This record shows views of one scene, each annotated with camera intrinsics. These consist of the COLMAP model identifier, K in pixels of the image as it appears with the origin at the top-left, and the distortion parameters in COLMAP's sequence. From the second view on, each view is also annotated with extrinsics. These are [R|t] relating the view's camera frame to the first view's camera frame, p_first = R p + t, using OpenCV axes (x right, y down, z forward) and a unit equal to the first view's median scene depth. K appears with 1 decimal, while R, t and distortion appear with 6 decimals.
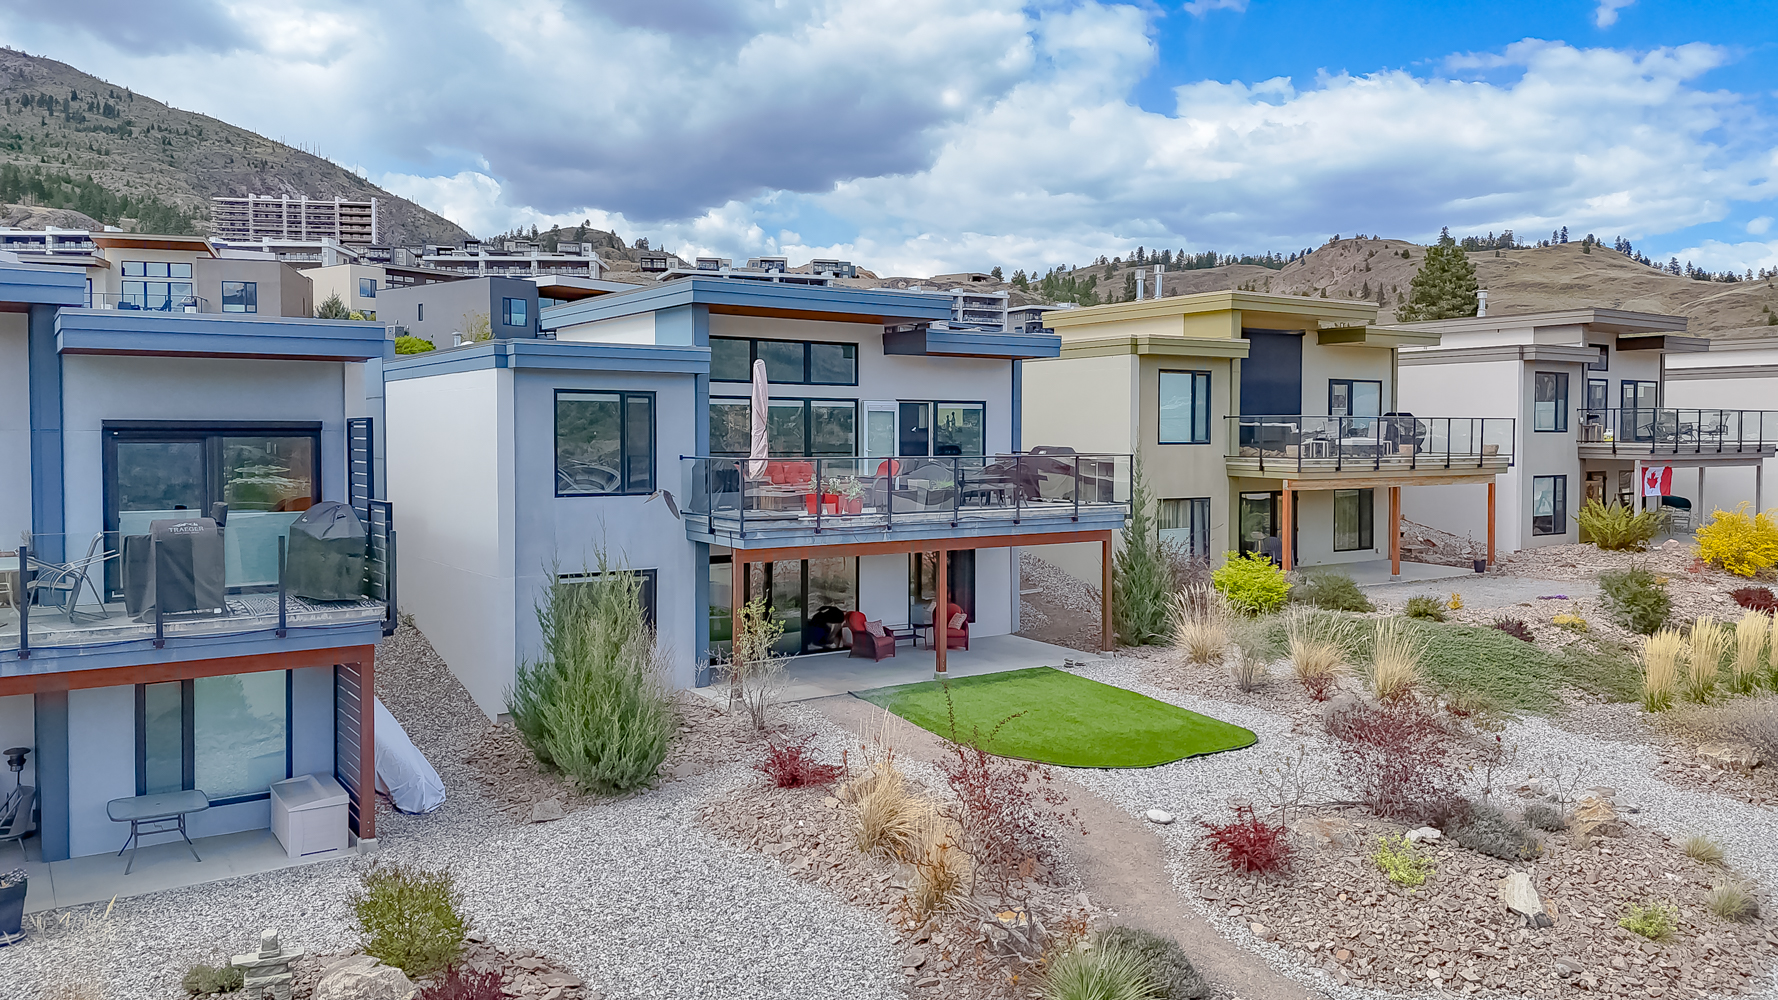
lens RADIAL K [[1280.9, 0, 889.0], [0, 1280.9, 500.0], [0, 0, 1]] dist [-0.000176, -0.001261]
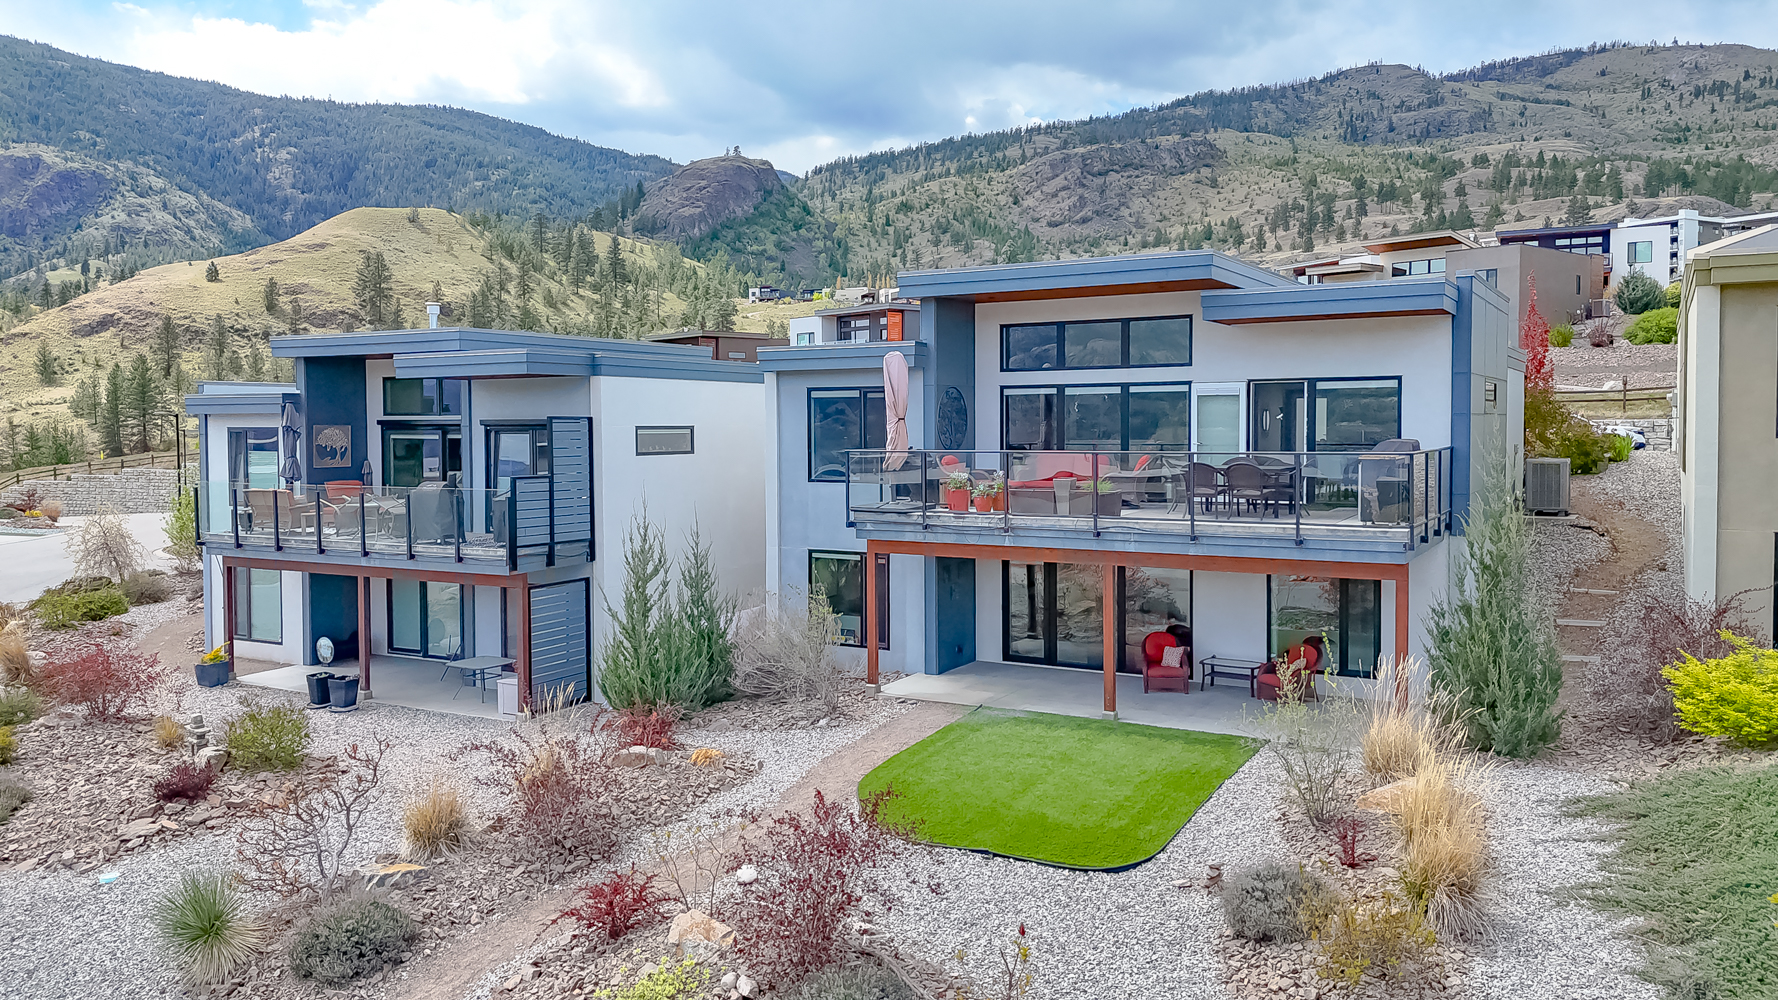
lens RADIAL K [[1280.9, 0, 889.0], [0, 1280.9, 500.0], [0, 0, 1]] dist [-0.000176, -0.001261]
pose [[0.417413, 0.050164, -0.907331, 0.720526], [-0.036908, 0.998587, 0.038230, -0.028523], [0.907967, 0.017530, 0.418674, 0.514978]]
